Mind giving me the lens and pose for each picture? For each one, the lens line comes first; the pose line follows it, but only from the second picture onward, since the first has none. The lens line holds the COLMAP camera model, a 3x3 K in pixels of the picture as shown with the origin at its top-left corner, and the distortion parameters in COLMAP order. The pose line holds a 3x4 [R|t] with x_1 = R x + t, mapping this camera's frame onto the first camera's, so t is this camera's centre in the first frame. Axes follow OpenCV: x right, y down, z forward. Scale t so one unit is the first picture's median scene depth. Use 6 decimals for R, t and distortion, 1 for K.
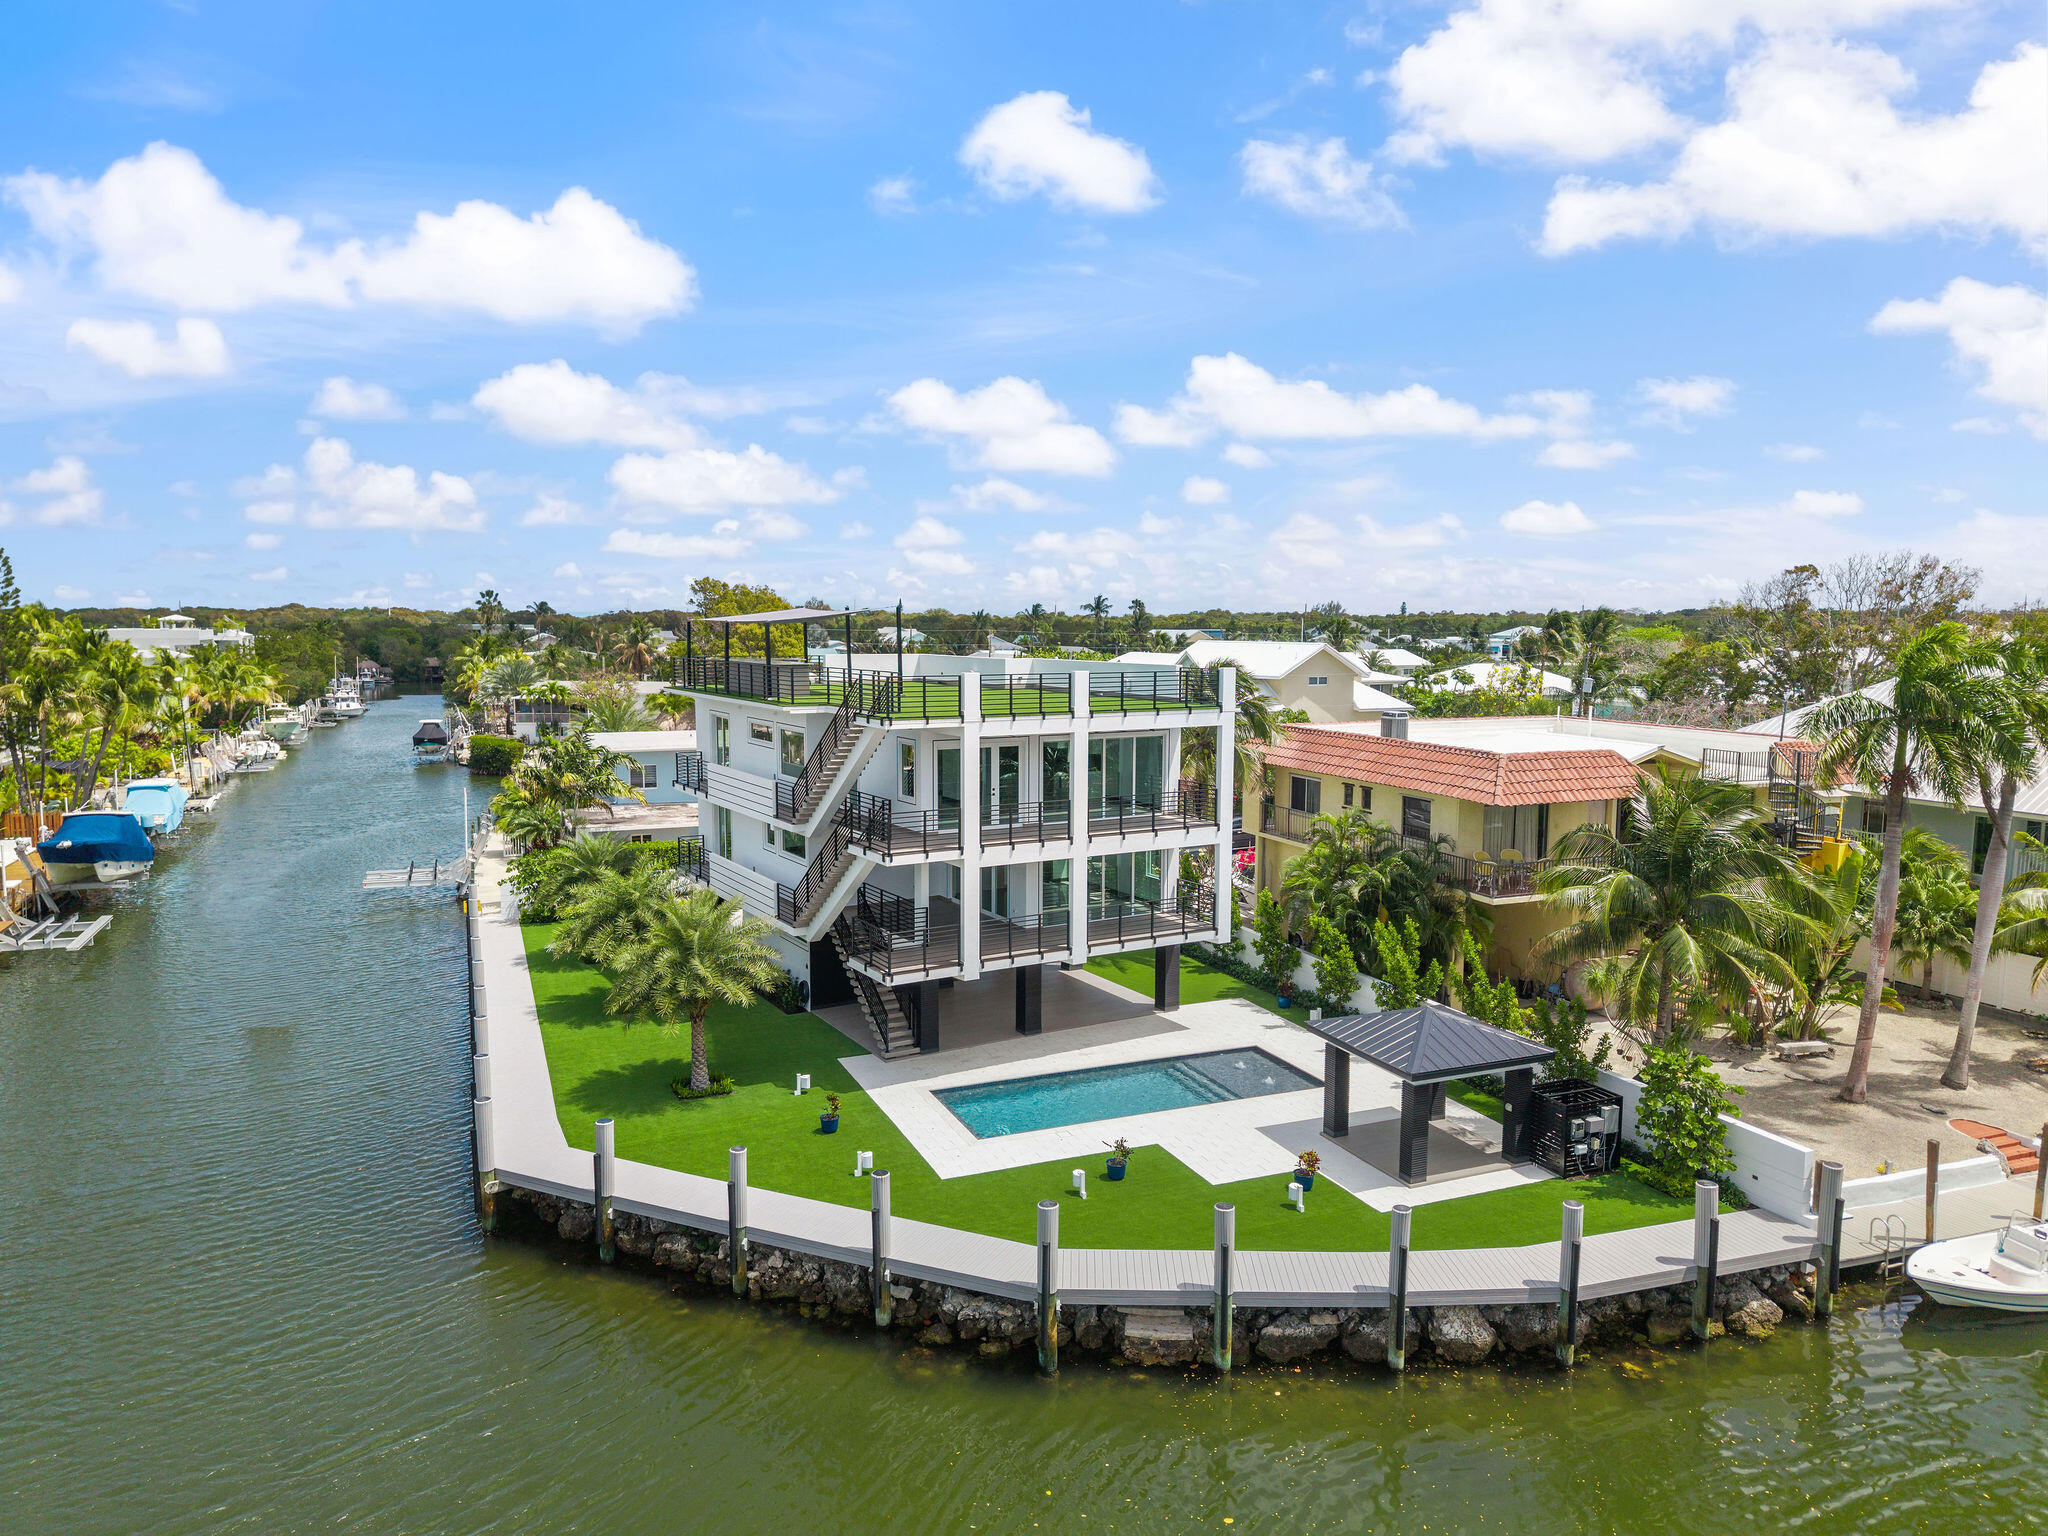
lens RADIAL K [[1378.8, 0, 1017.2], [0, 1378.8, 781.9], [0, 0, 1]] dist [0.005260, -0.001577]
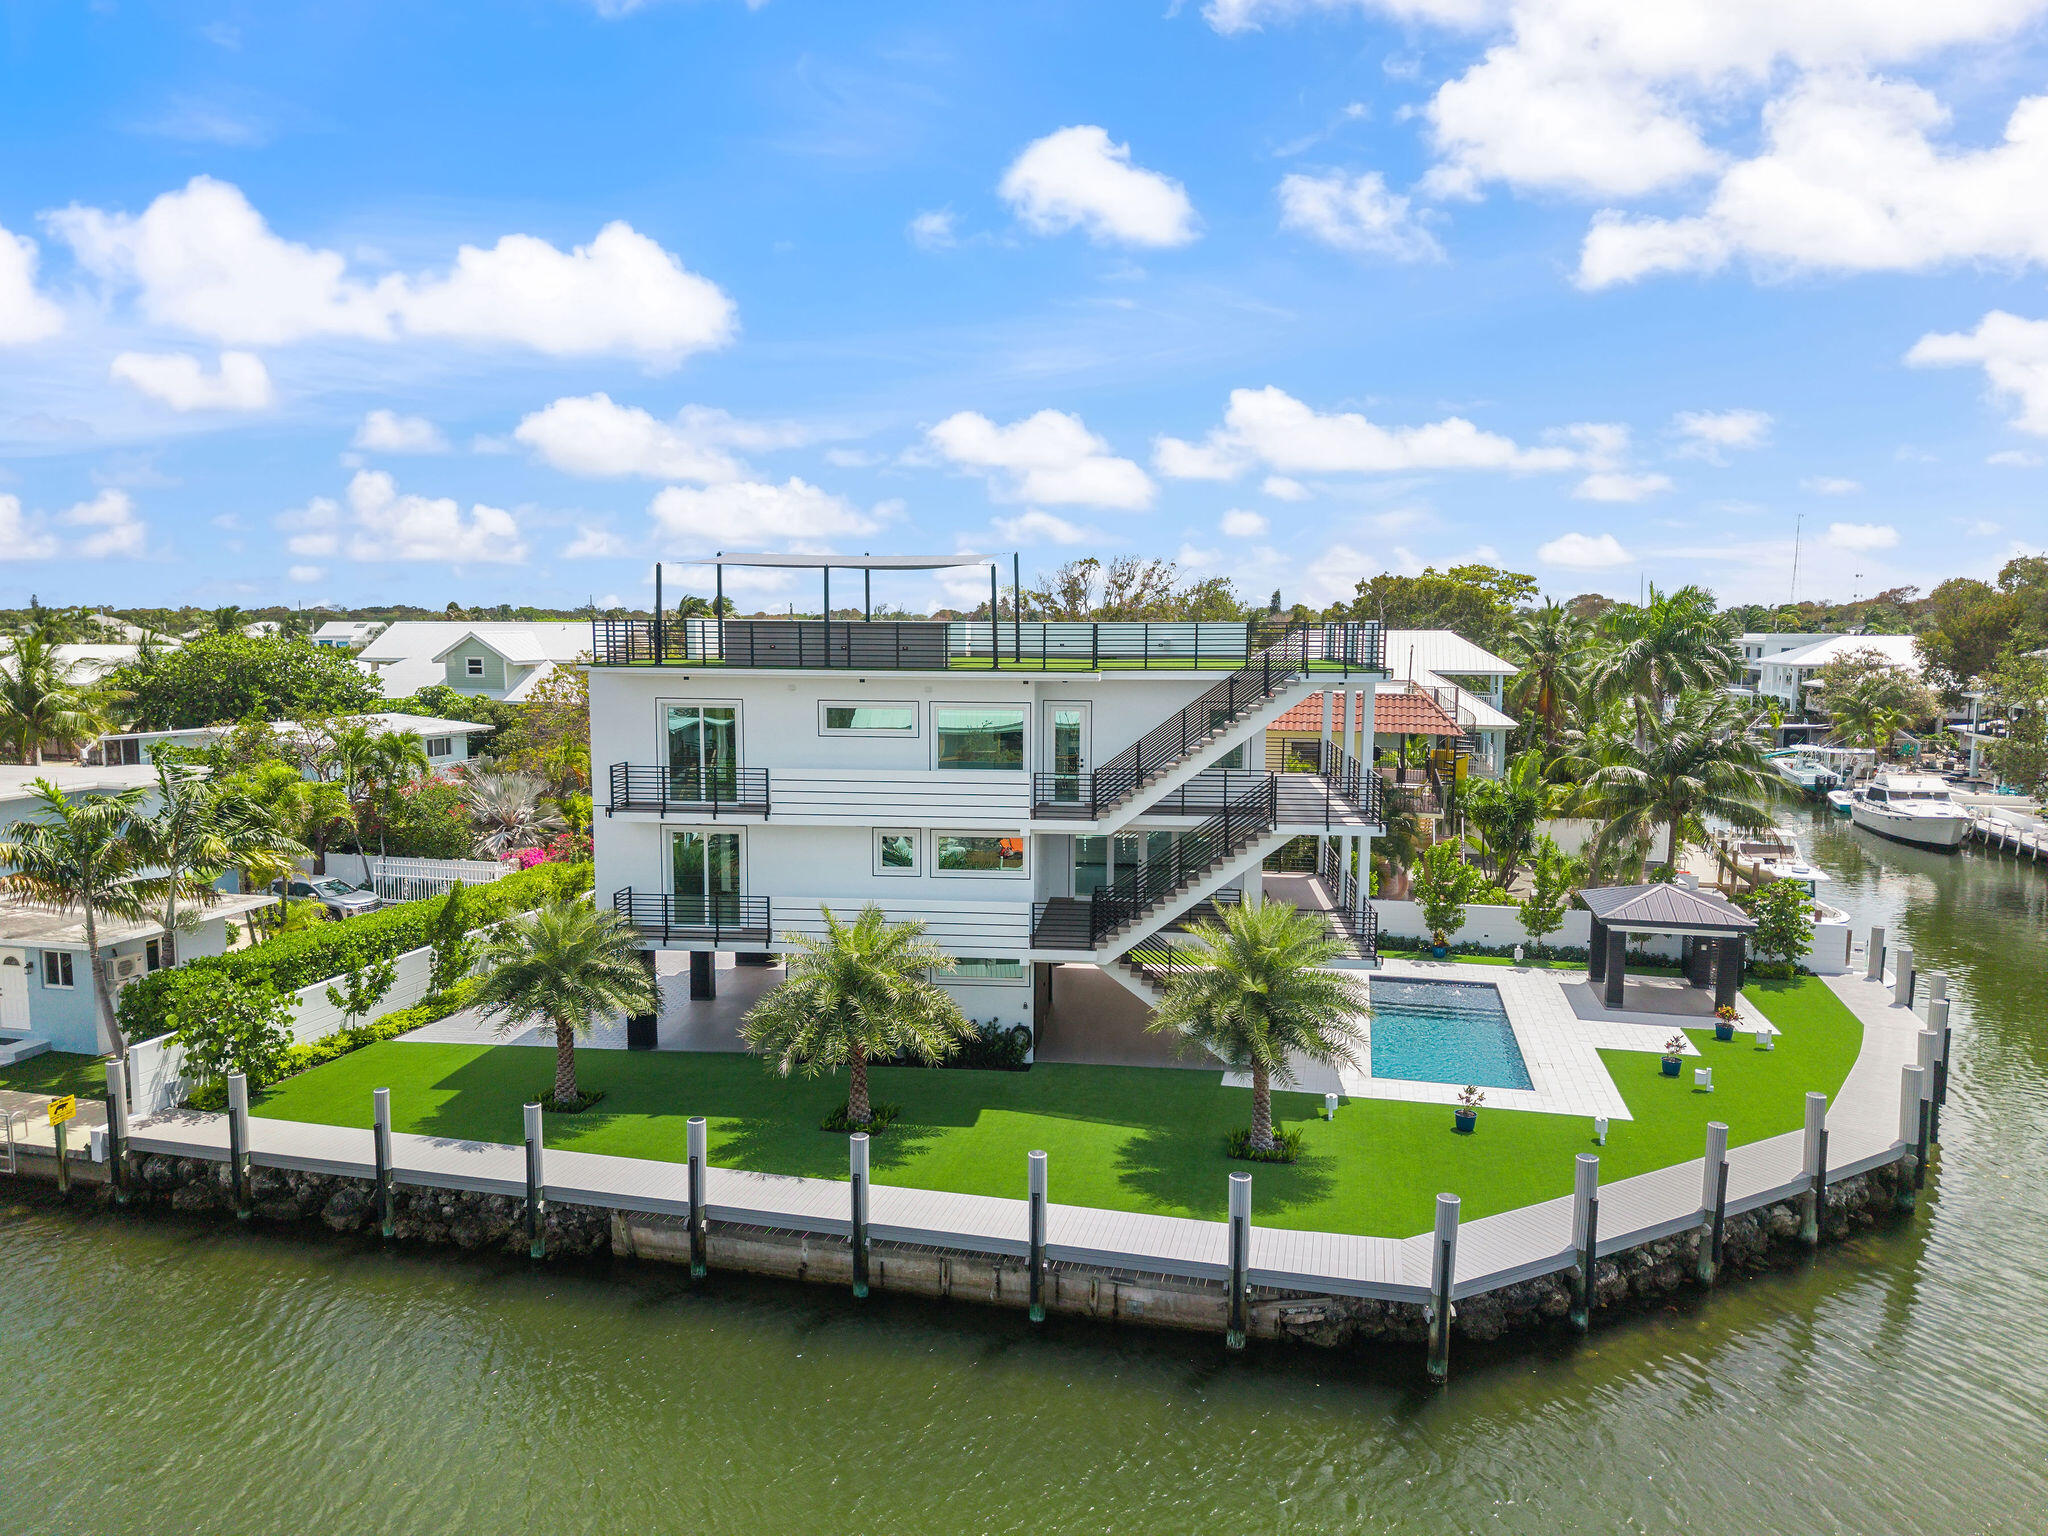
lens RADIAL K [[1388.7, 0, 1024.0], [0, 1388.7, 779.1], [0, 0, 1]] dist [0.000919, -0.003323]
pose [[0.594205, -0.089937, 0.799270, -0.930649], [0.090769, 0.994879, 0.044467, -0.036731], [-0.799176, 0.046127, 0.599325, 0.624859]]
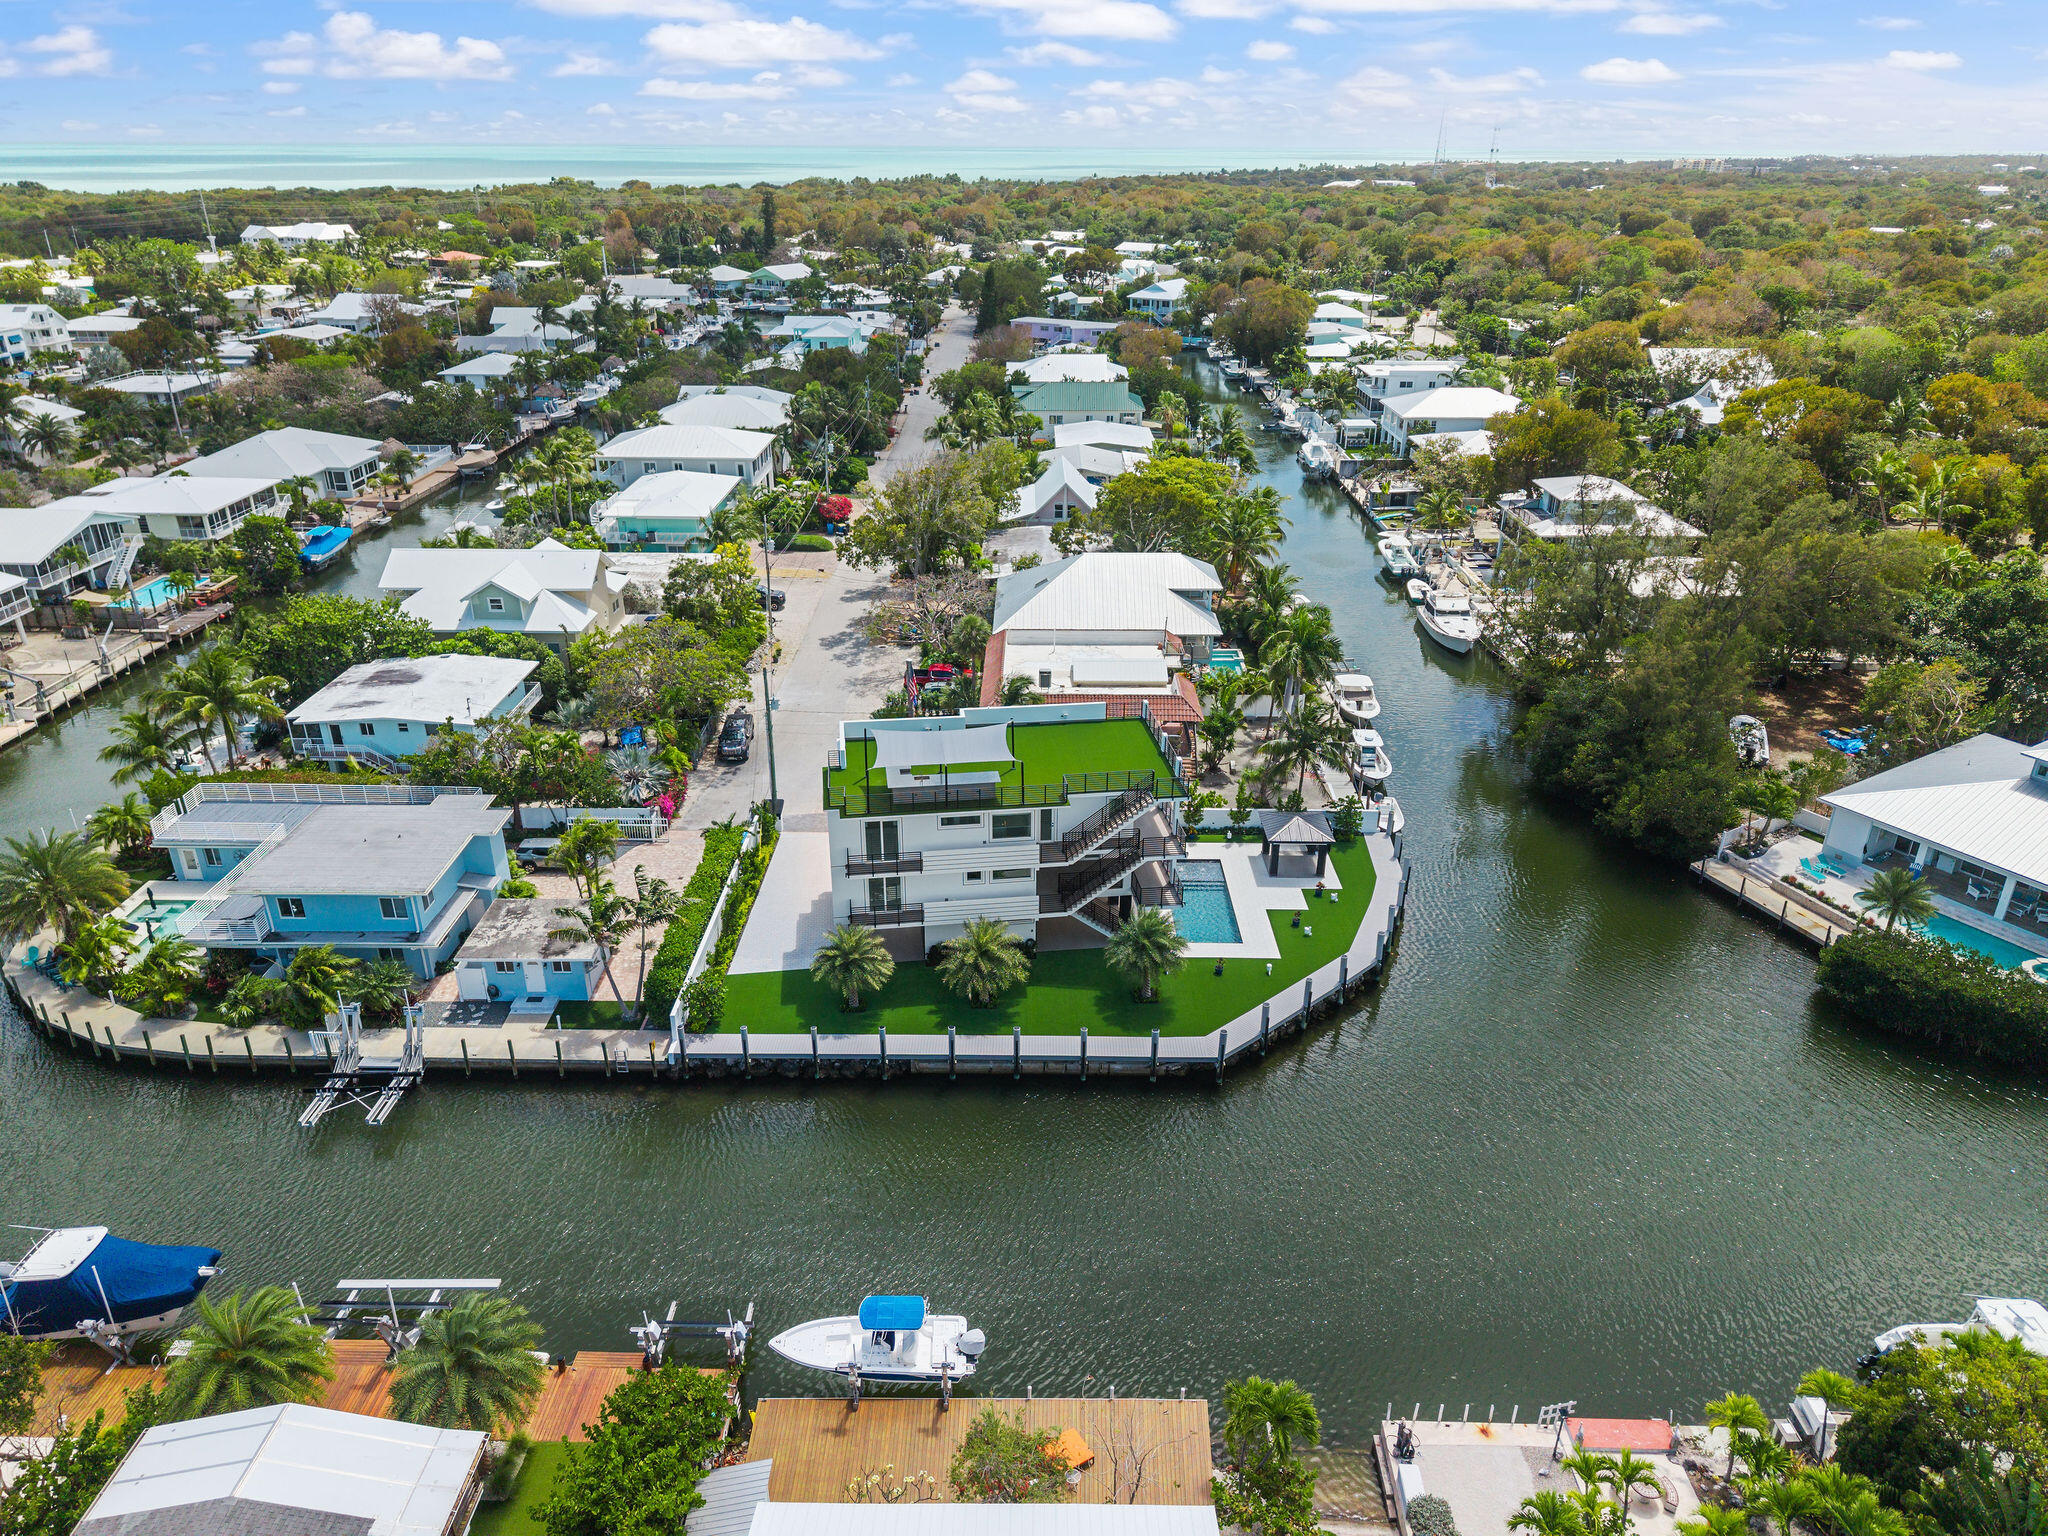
lens RADIAL K [[1393.6, 0, 1024.0], [0, 1393.6, 768.0], [0, 0, 1]] dist [0.006039, -0.004410]
pose [[0.385994, -0.384707, 0.838456, -1.903880], [0.106578, 0.921405, 0.373702, -0.881370], [-0.916324, -0.054886, 0.396658, 0.369277]]
